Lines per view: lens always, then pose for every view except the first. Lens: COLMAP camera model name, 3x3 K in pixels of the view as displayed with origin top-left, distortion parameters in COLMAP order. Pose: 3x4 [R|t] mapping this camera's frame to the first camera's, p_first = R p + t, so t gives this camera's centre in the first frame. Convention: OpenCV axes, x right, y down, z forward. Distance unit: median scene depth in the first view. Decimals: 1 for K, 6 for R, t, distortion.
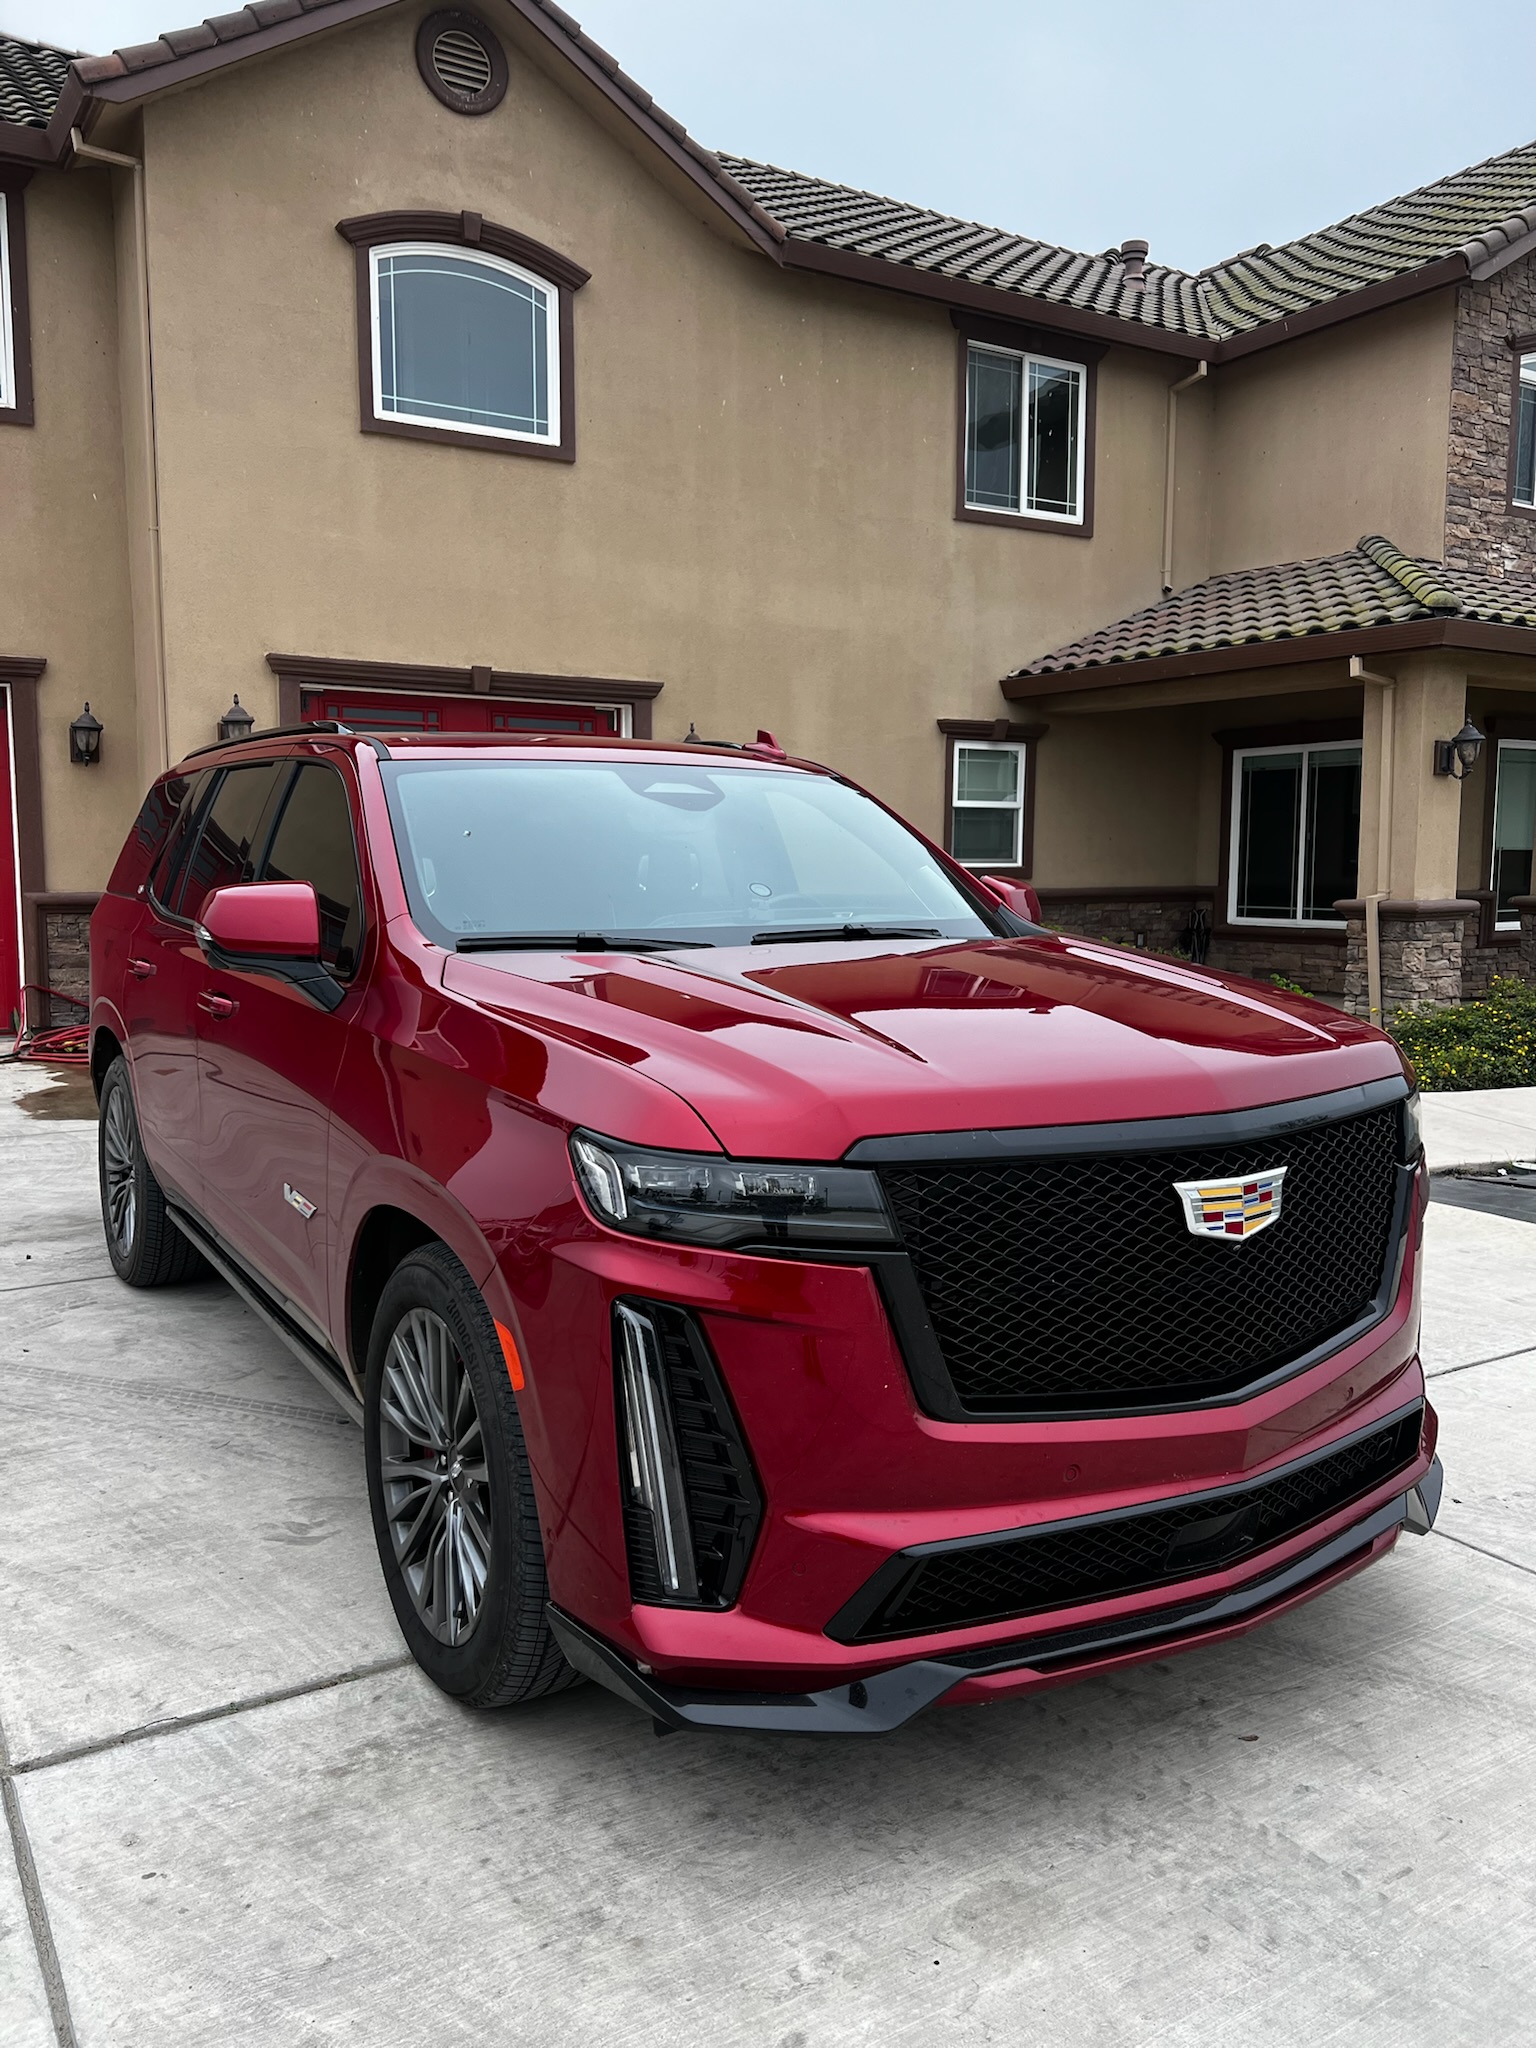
lens RADIAL K [[1535.0, 0, 768.0], [0, 1535.0, 1024.0], [0, 0, 1]] dist [0.043973, -0.046806]
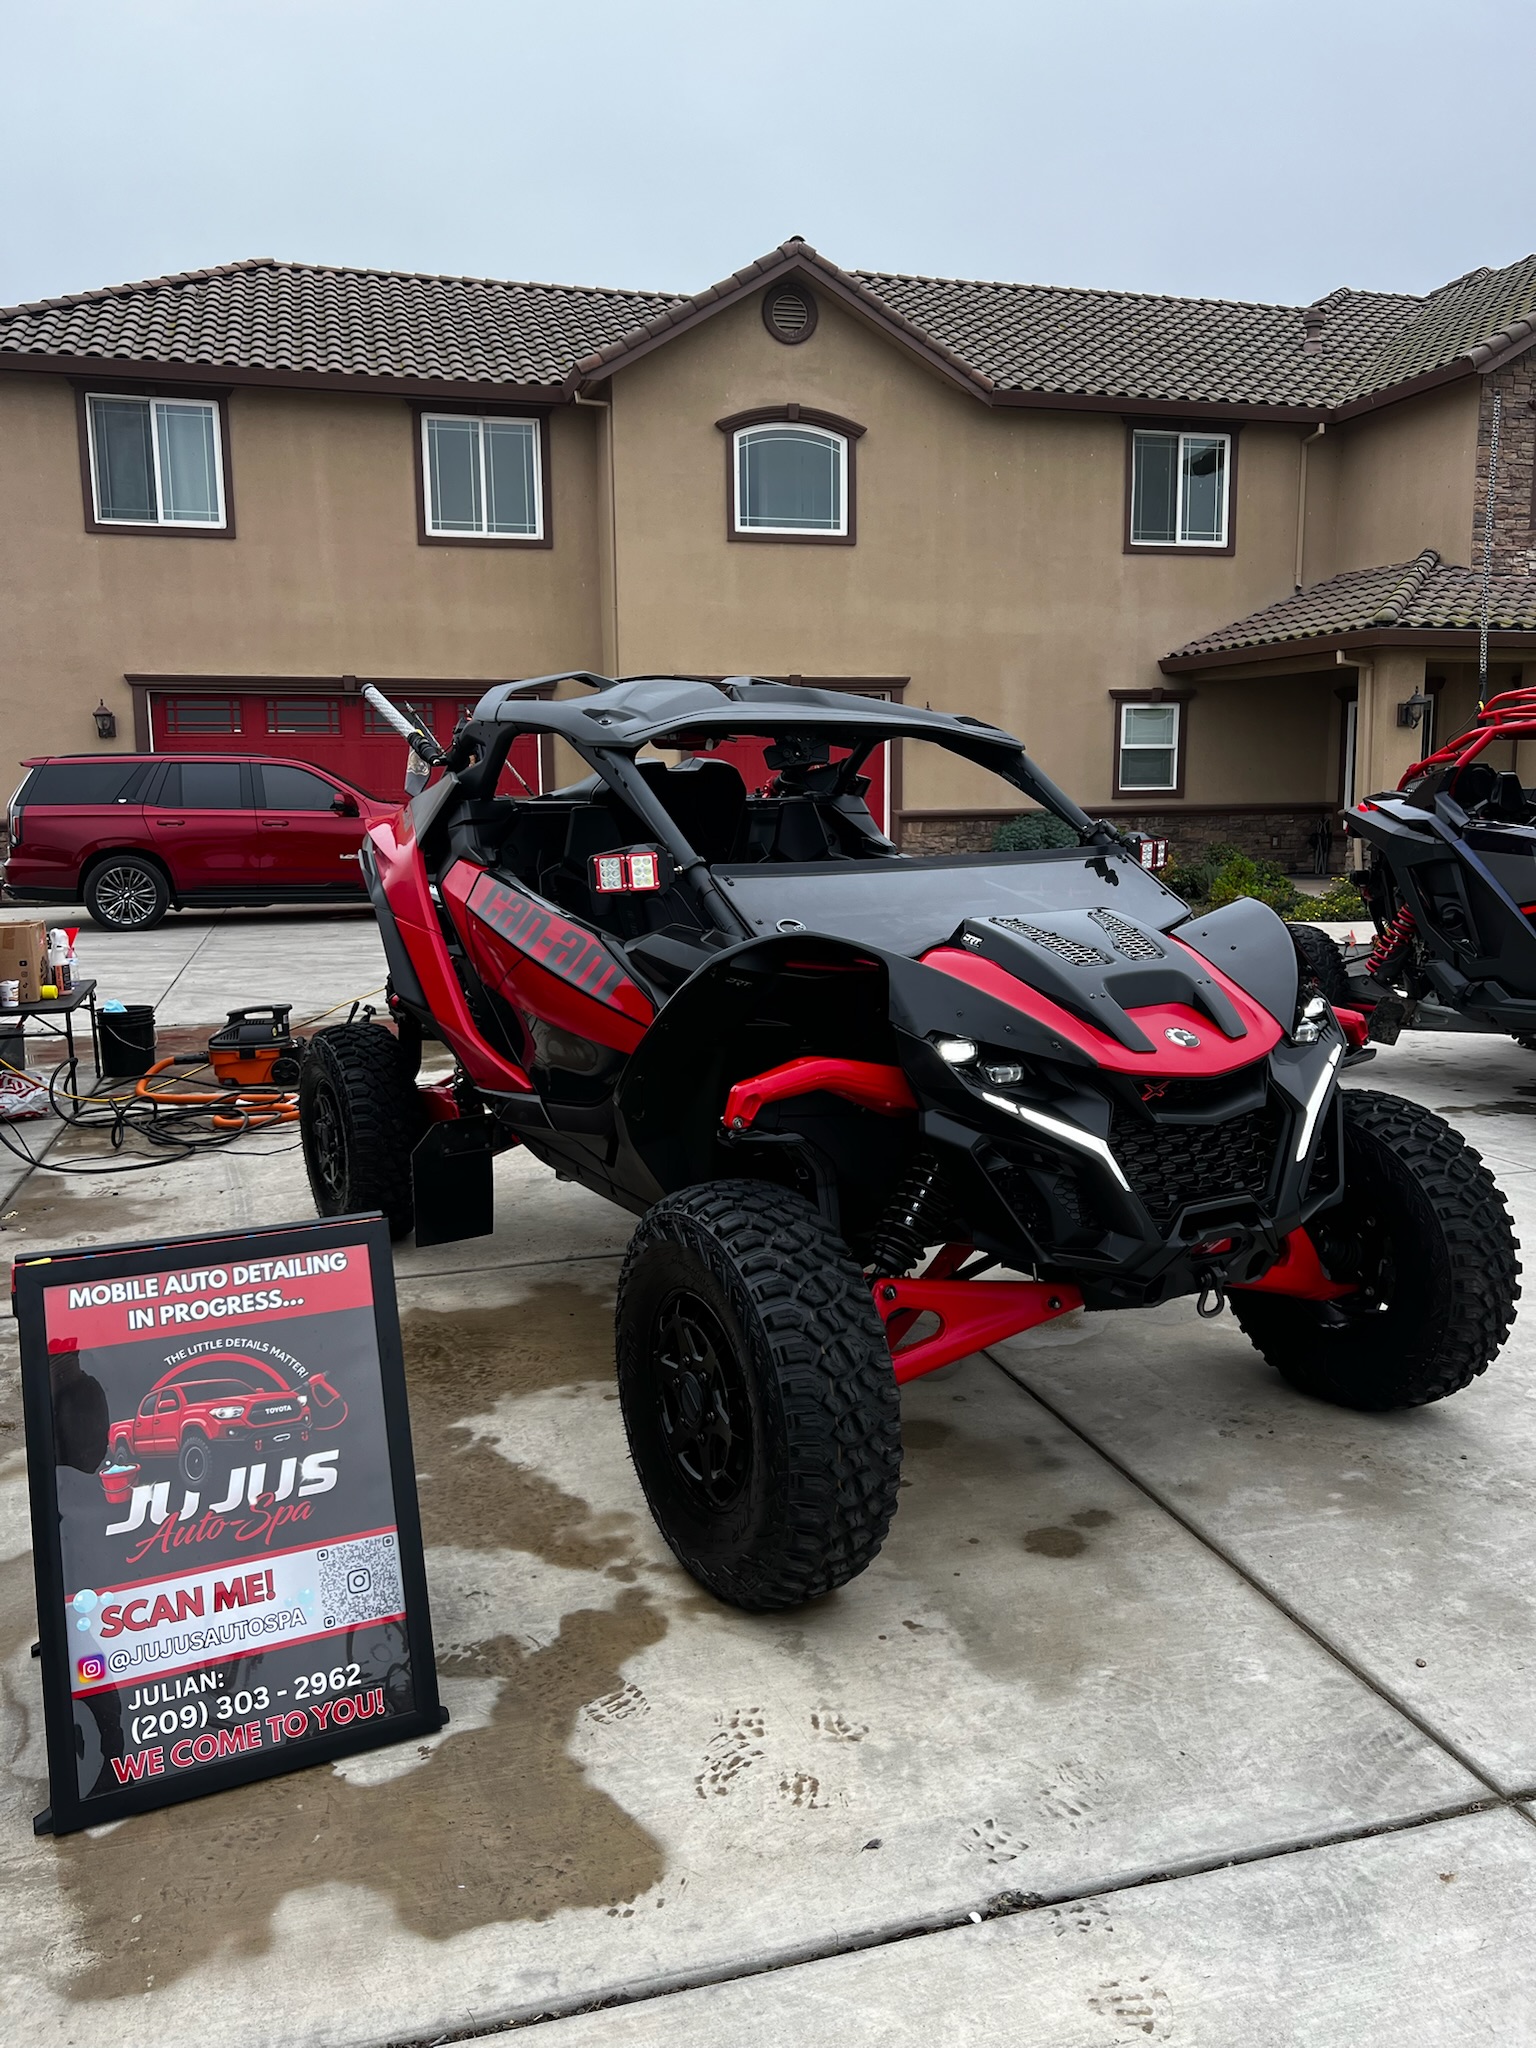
lens RADIAL K [[1533.7, 0, 768.0], [0, 1533.7, 1024.0], [0, 0, 1]] dist [-0.018447, 0.000345]
pose [[0.959562, 0.027246, -0.280175, 0.221148], [-0.014037, 0.998698, 0.049043, 0.055381], [0.281146, -0.043127, 0.958695, -0.522113]]
